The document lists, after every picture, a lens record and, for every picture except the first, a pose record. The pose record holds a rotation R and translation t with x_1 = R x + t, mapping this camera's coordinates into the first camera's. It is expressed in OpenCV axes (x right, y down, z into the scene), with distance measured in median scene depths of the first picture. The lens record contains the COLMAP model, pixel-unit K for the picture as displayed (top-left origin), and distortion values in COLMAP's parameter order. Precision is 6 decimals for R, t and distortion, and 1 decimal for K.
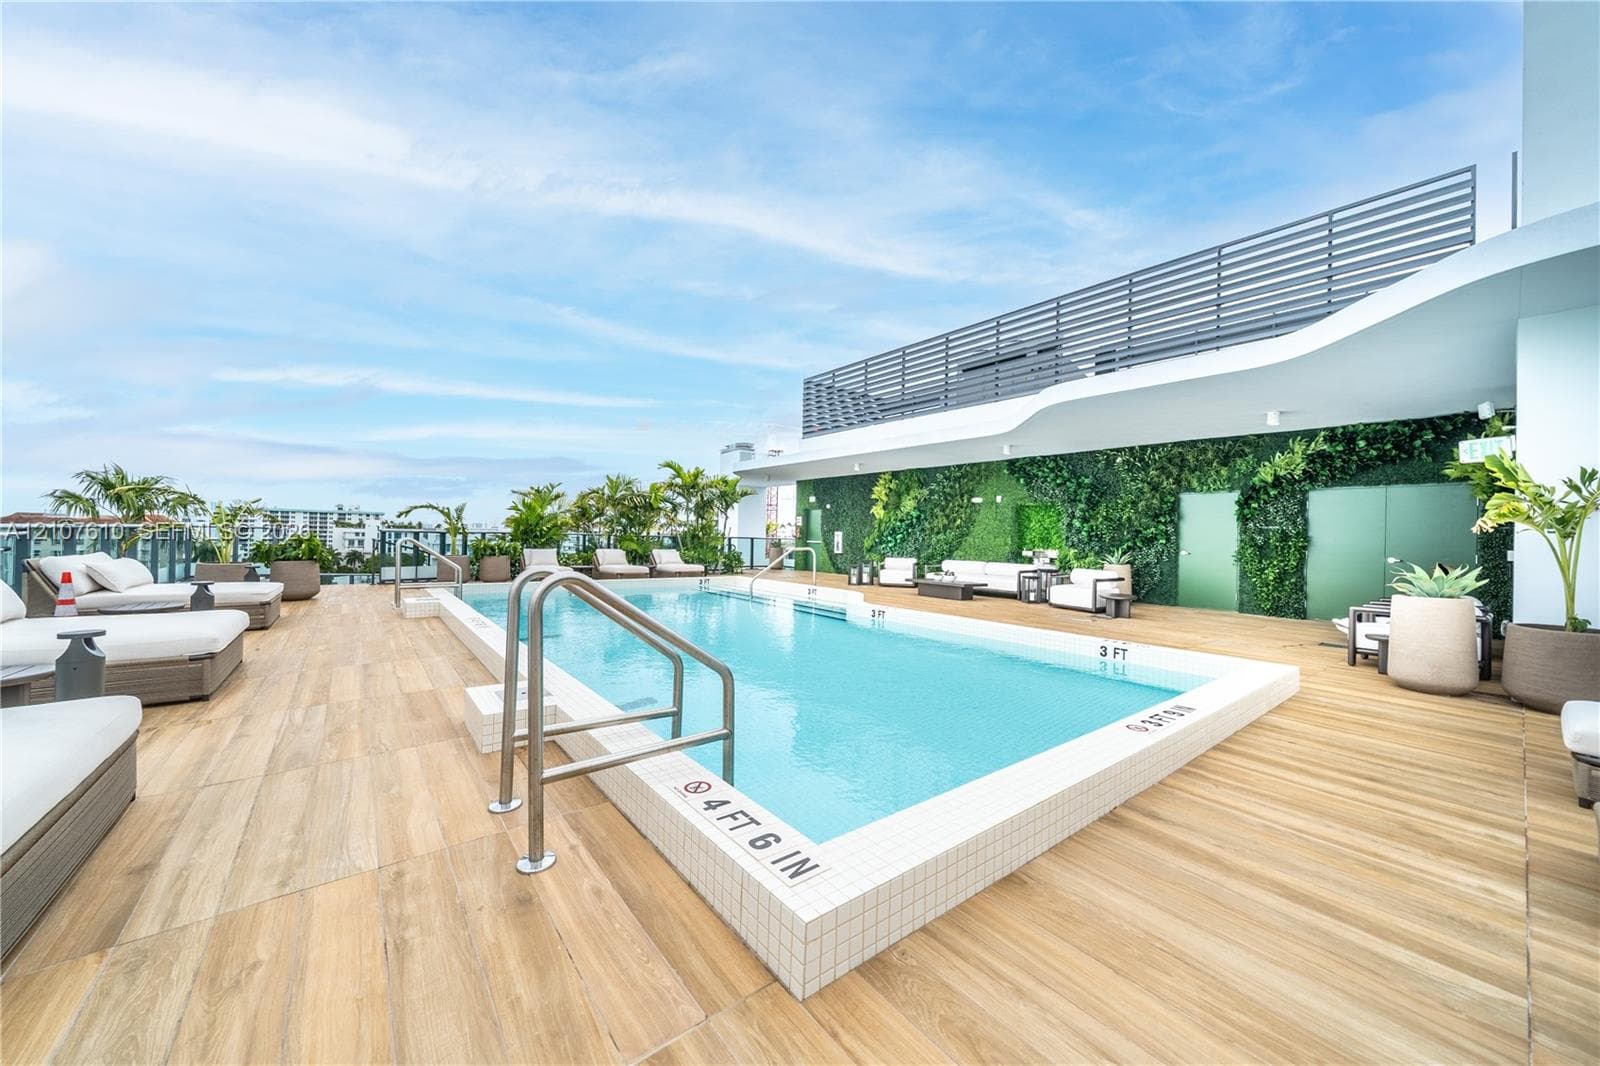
lens RADIAL K [[568.4, 0, 799.0], [0, 568.4, 537.2], [0, 0, 1]] dist [-0.006619, -0.000036]
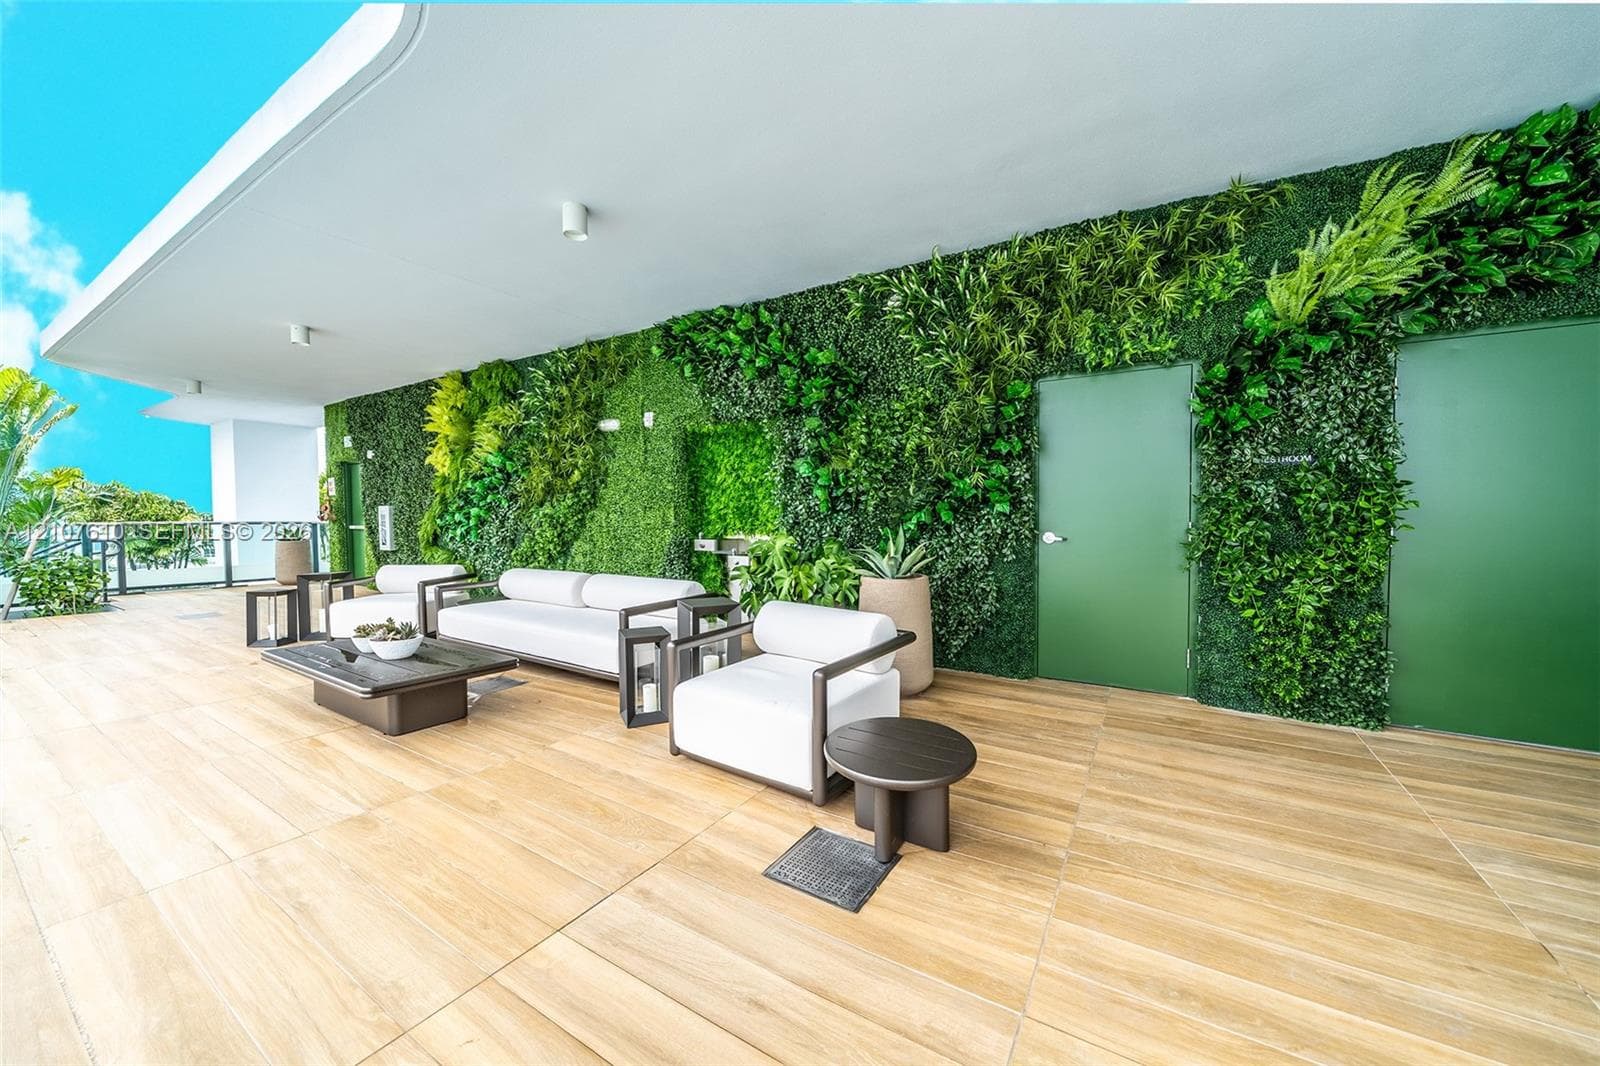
lens RADIAL K [[568.4, 0, 805.8], [0, 568.4, 531.4], [0, 0, 1]] dist [-0.006619, -0.000036]
pose [[0.938179, -0.031969, 0.344670, 0.378106], [0.022357, 0.999243, 0.031828, 0.007598], [-0.345427, -0.022155, 0.938184, 0.670208]]
